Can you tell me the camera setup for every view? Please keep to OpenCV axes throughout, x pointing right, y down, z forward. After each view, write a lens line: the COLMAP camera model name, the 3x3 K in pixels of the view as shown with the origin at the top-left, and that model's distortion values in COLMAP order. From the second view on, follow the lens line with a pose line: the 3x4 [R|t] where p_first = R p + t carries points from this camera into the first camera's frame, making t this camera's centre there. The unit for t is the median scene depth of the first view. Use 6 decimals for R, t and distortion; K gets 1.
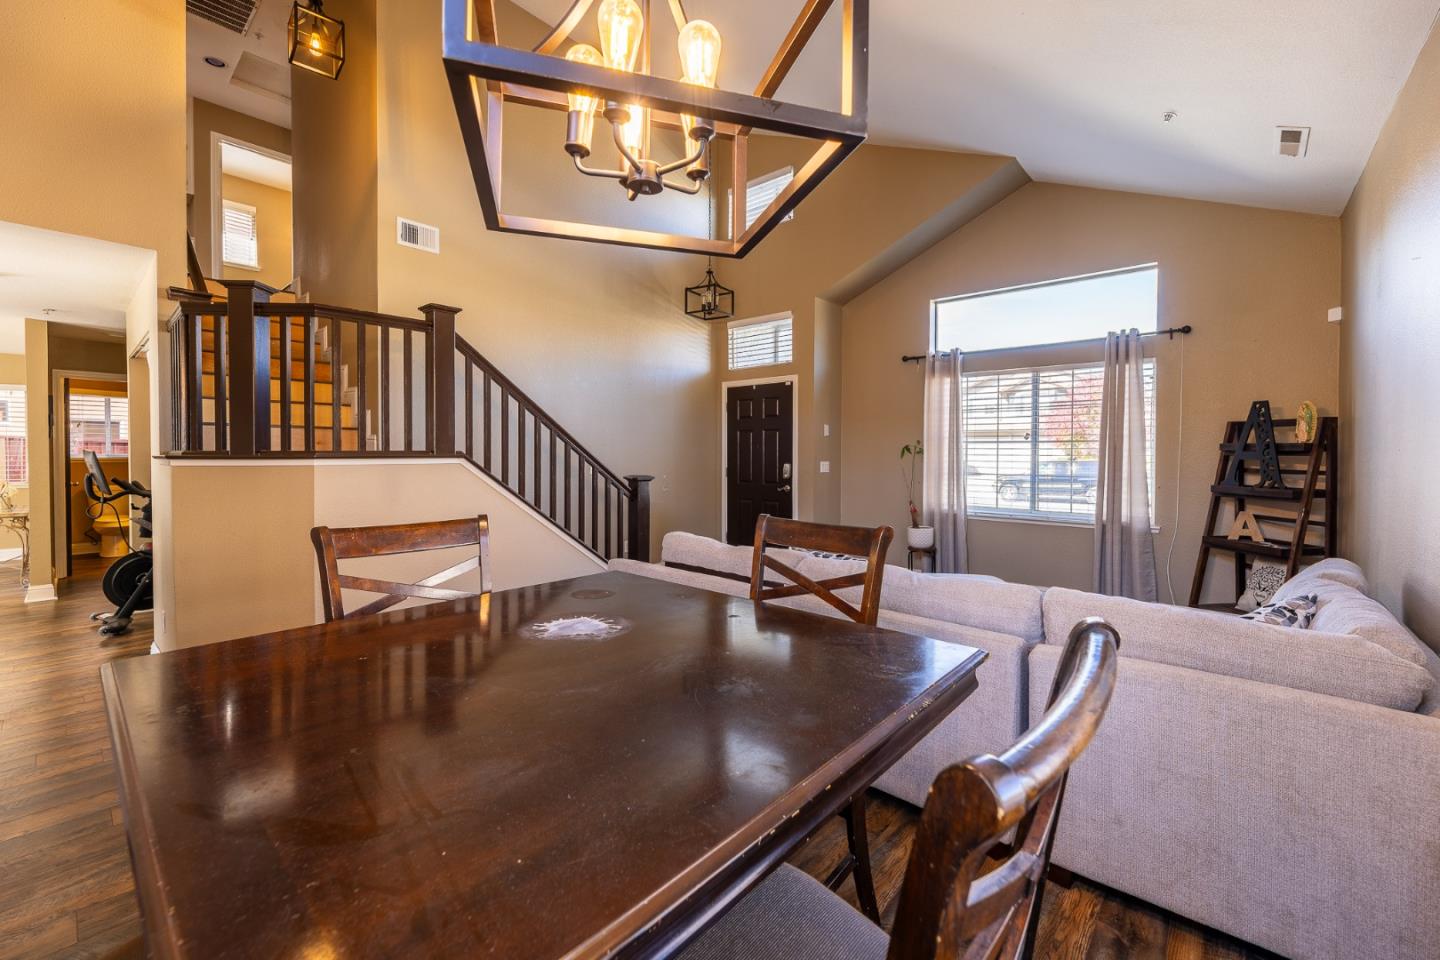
lens RADIAL K [[587.6, 0, 716.6], [0, 587.6, 459.8], [0, 0, 1]] dist [-0.001973, -0.000419]
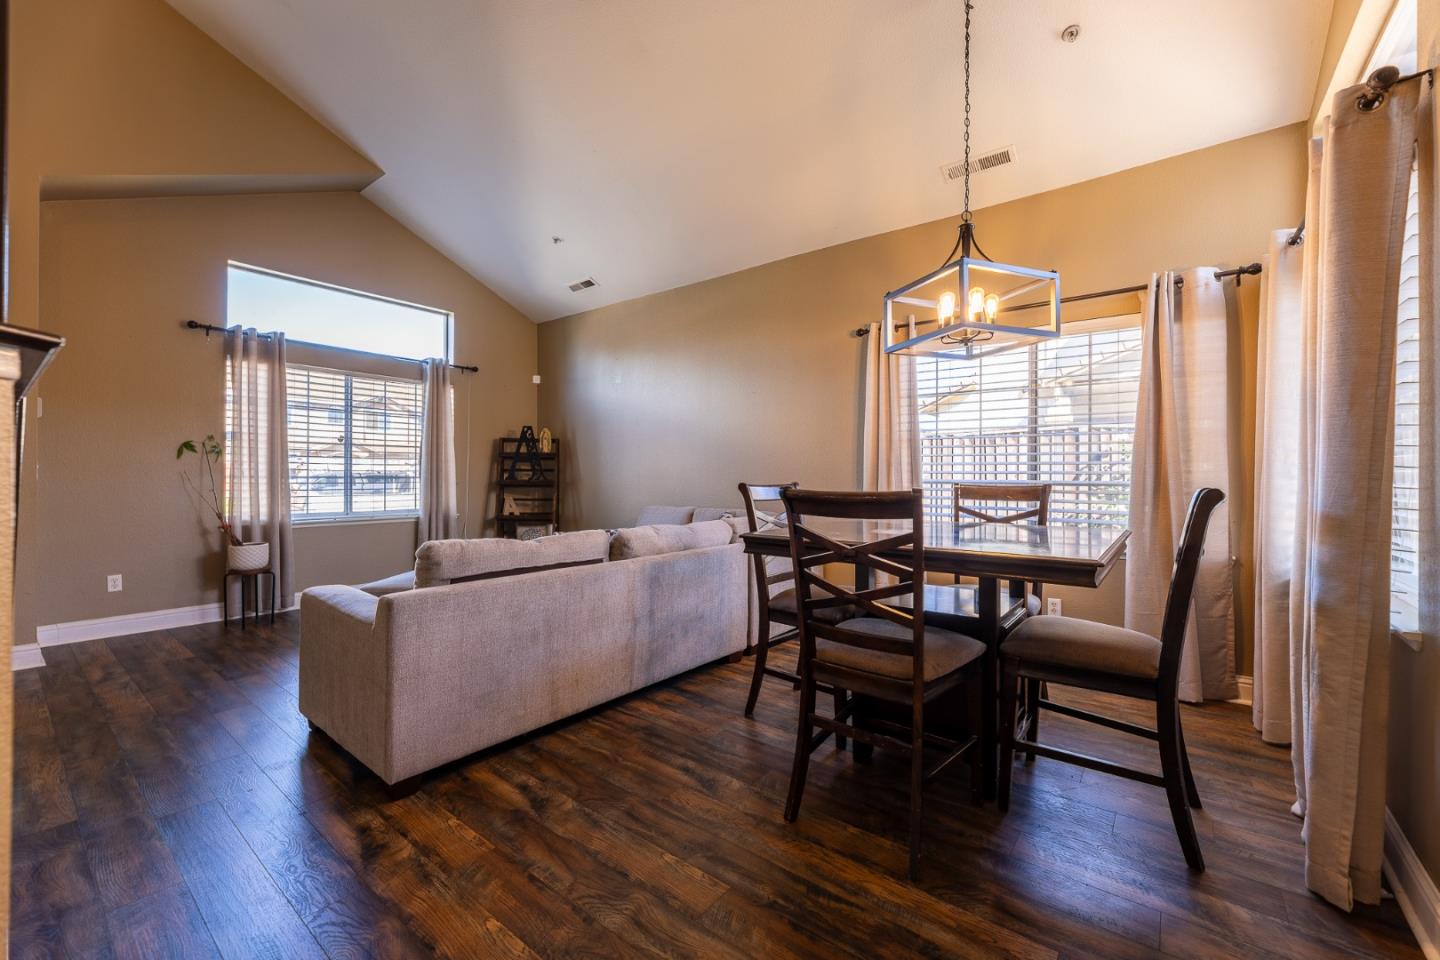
lens RADIAL K [[587.6, 0, 723.9], [0, 587.6, 477.6], [0, 0, 1]] dist [-0.001973, -0.000419]
pose [[-0.069795, -0.006050, 0.997543, -0.528471], [0.008392, 0.999943, 0.006652, 0.025419], [-0.997526, 0.008836, -0.069740, 0.429285]]
